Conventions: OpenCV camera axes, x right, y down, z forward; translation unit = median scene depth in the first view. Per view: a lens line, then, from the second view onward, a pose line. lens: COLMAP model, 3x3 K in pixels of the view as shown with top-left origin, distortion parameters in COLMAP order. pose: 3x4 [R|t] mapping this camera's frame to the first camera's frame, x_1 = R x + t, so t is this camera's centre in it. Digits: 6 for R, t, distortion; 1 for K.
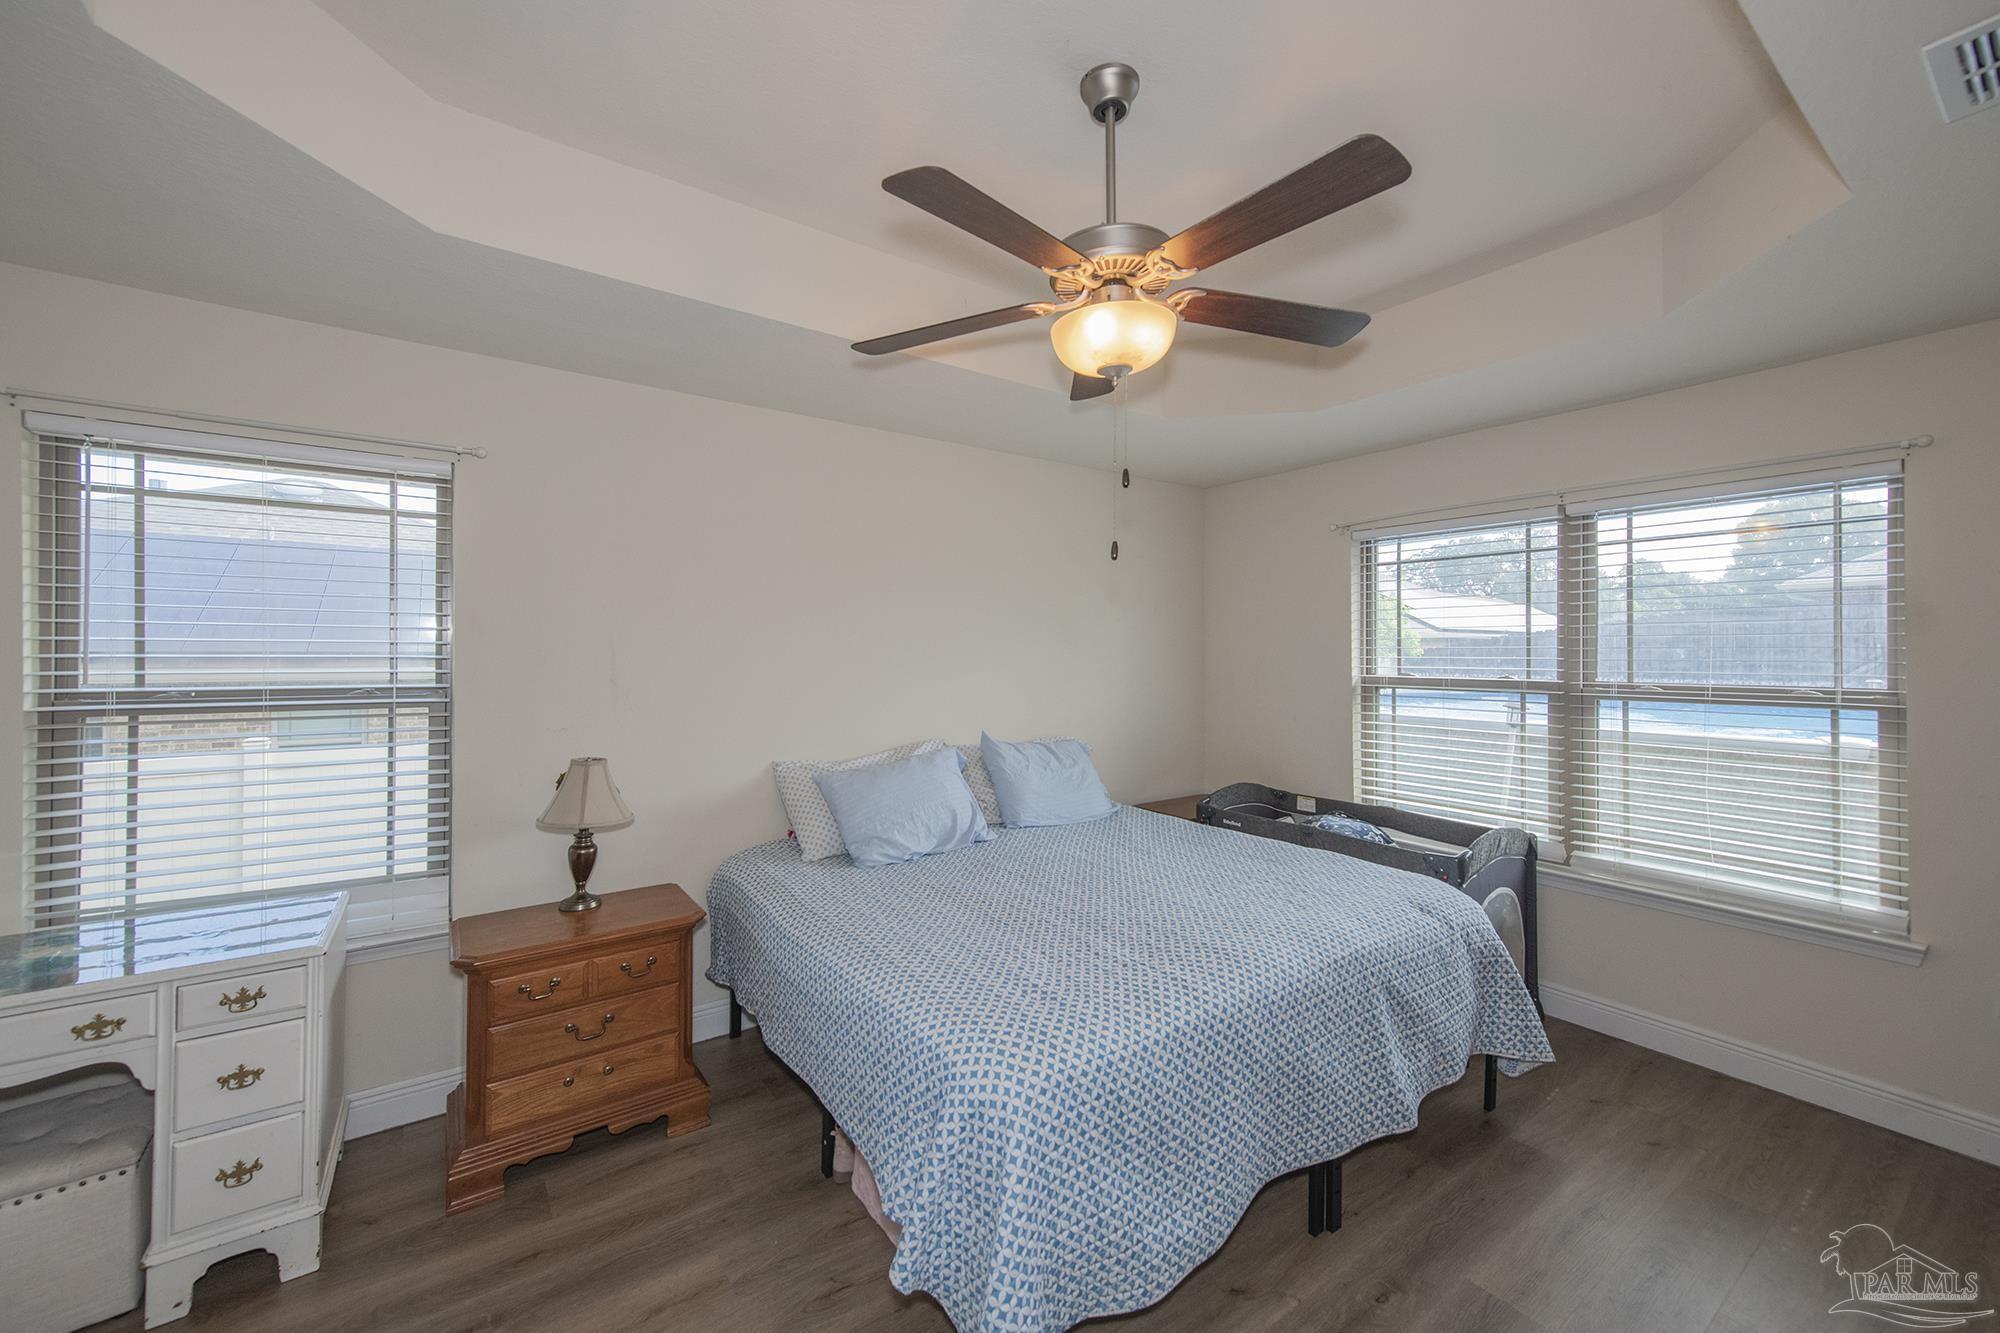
lens RADIAL K [[783.3, 0, 1016.2], [0, 783.3, 655.7], [0, 0, 1]] dist [0.002445, 0.000951]
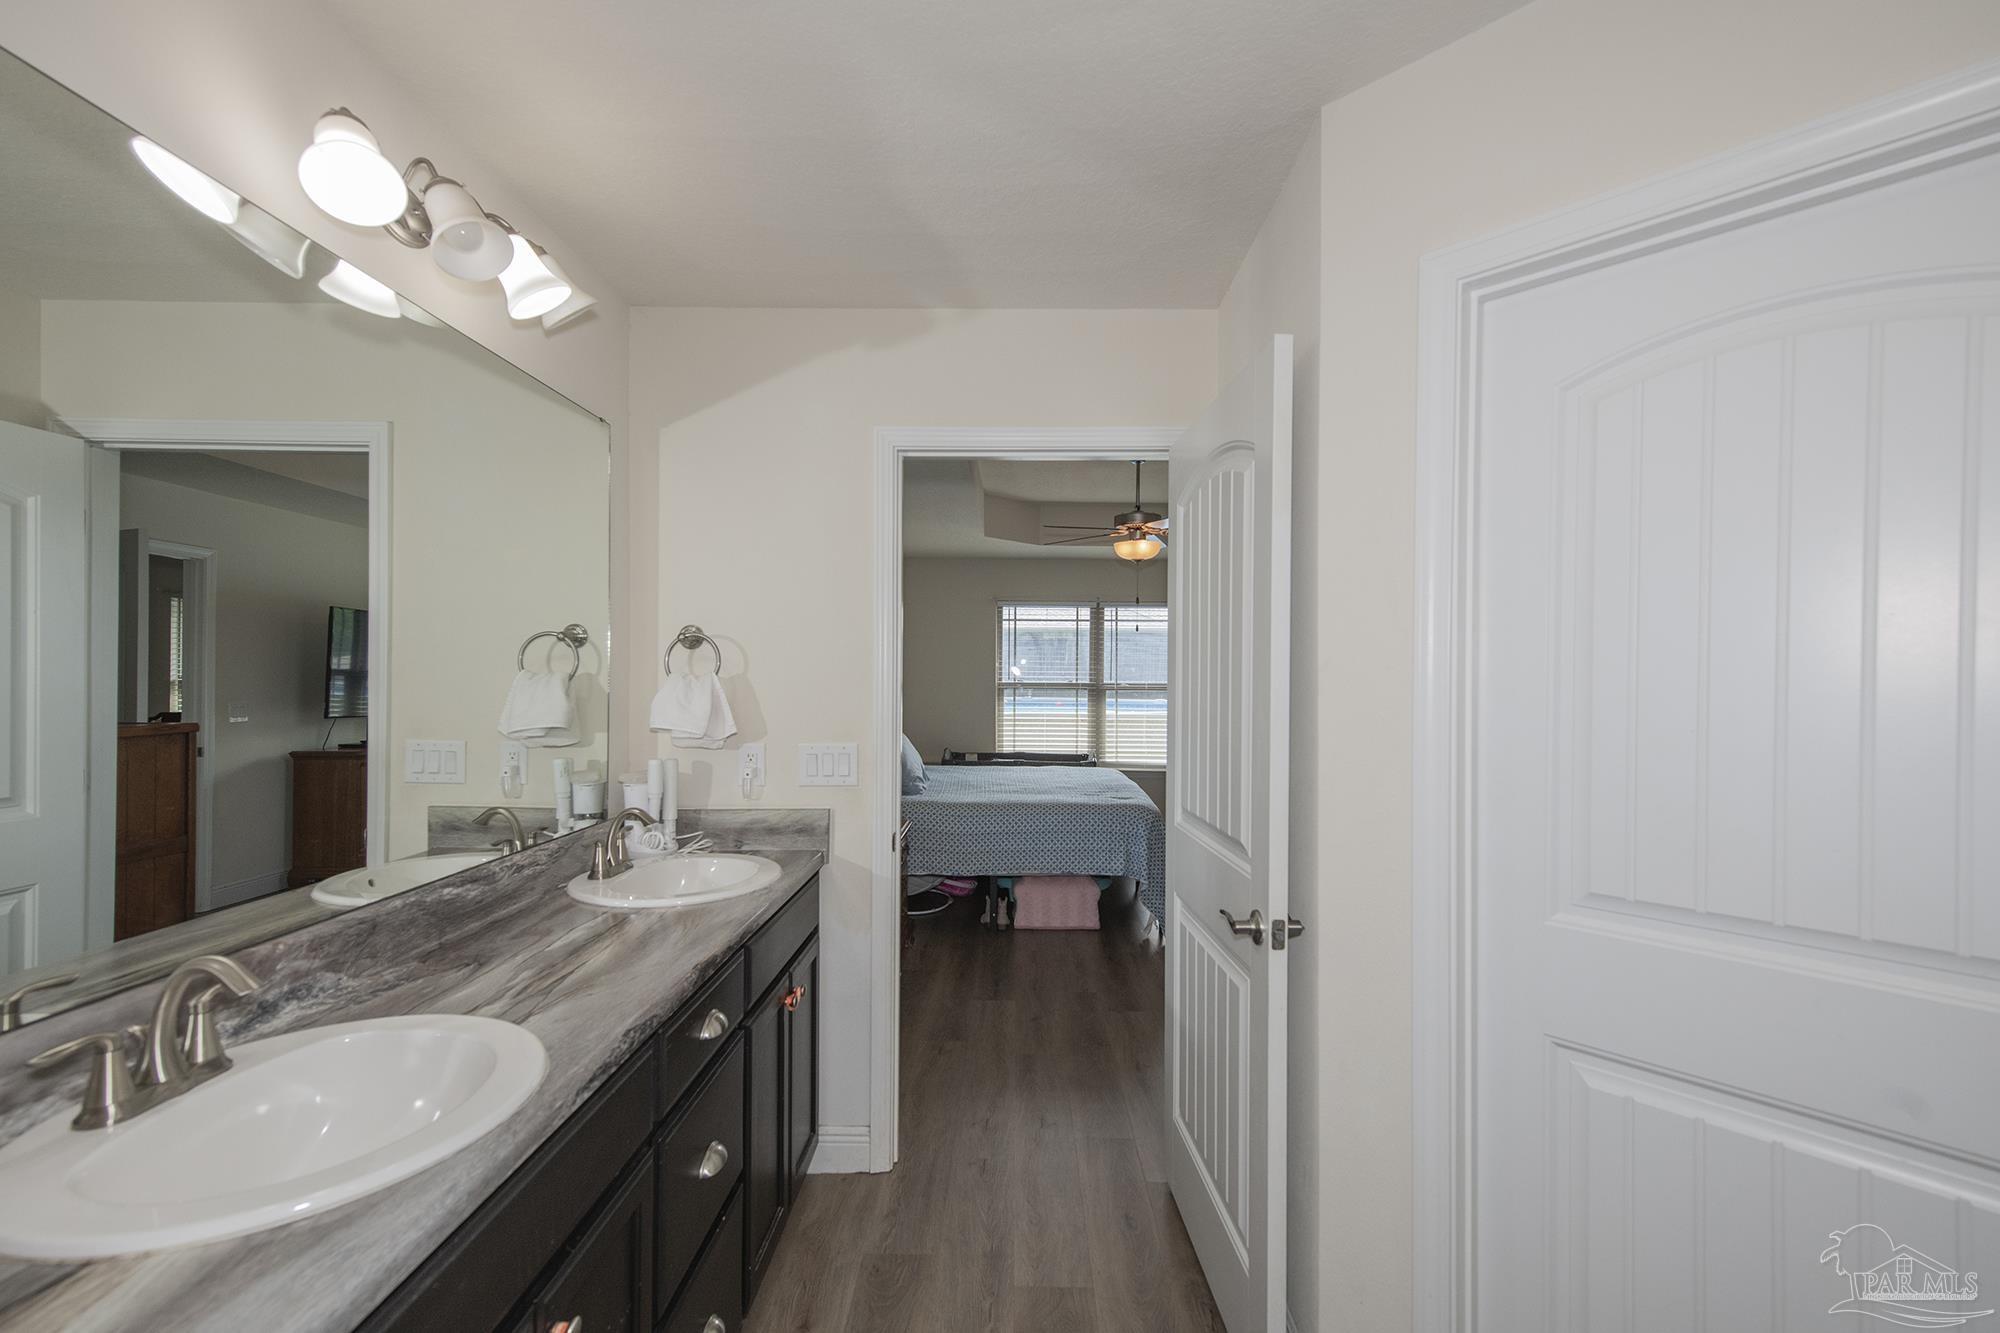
lens RADIAL K [[865.0, 0, 984.9], [0, 865.0, 680.1], [0, 0, 1]] dist [0.022978, -0.000212]
pose [[0.614086, 0.001763, 0.789237, -1.309829], [-0.007676, 0.999964, 0.003738, 0.016413], [-0.789202, -0.008354, 0.614077, -0.206495]]
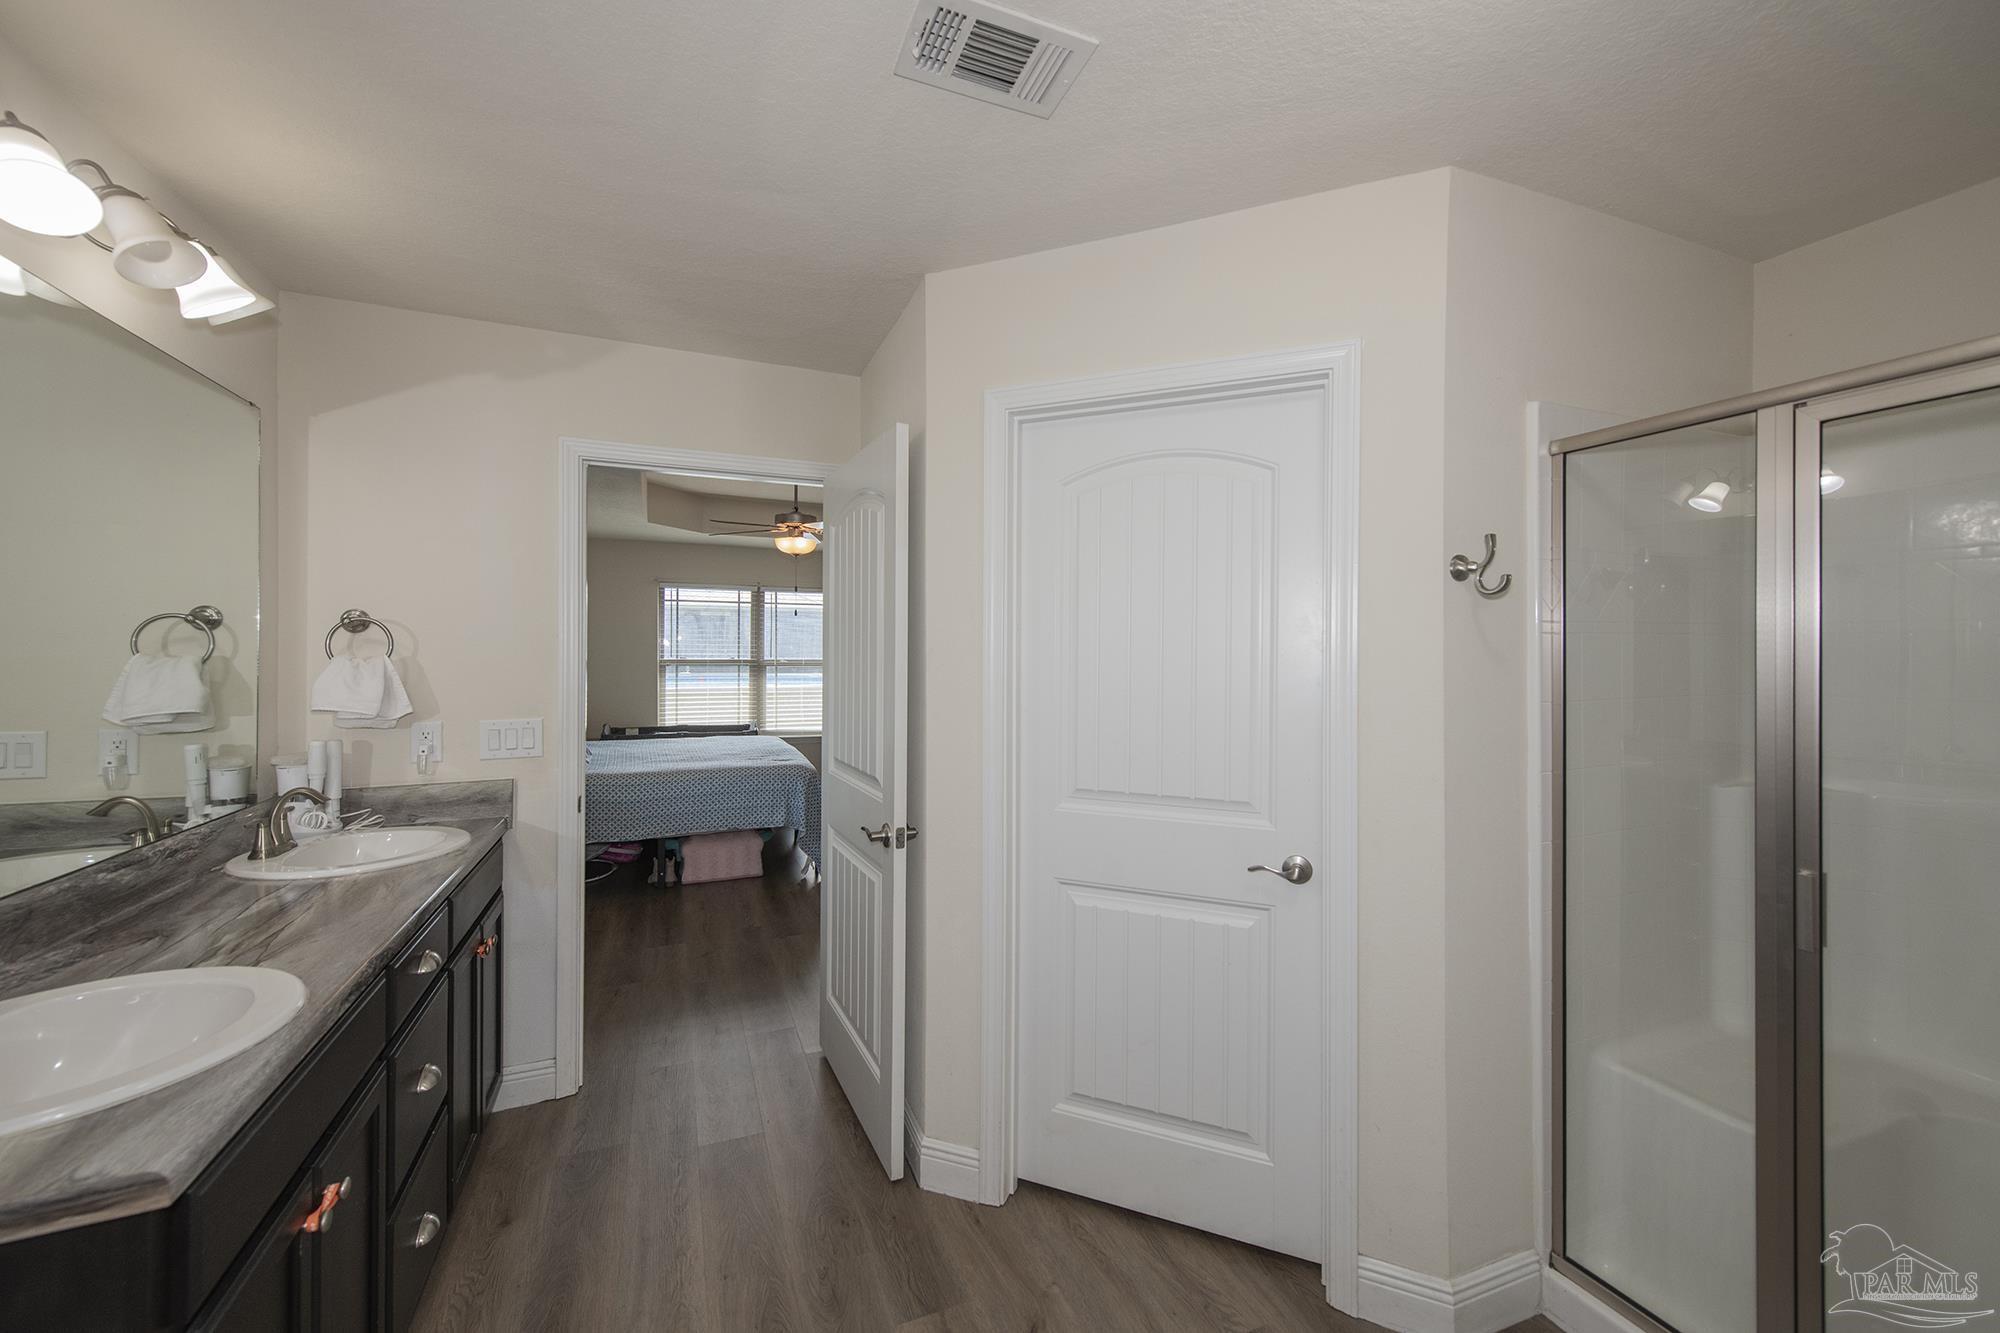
lens RADIAL K [[783.3, 0, 1017.2], [0, 783.3, 654.6], [0, 0, 1]] dist [0.002445, 0.000951]
pose [[0.207595, 0.001420, 0.978214, -1.406183], [-0.006483, 0.999979, -0.000076, 0.011600], [-0.978193, -0.006326, 0.207600, -0.252673]]
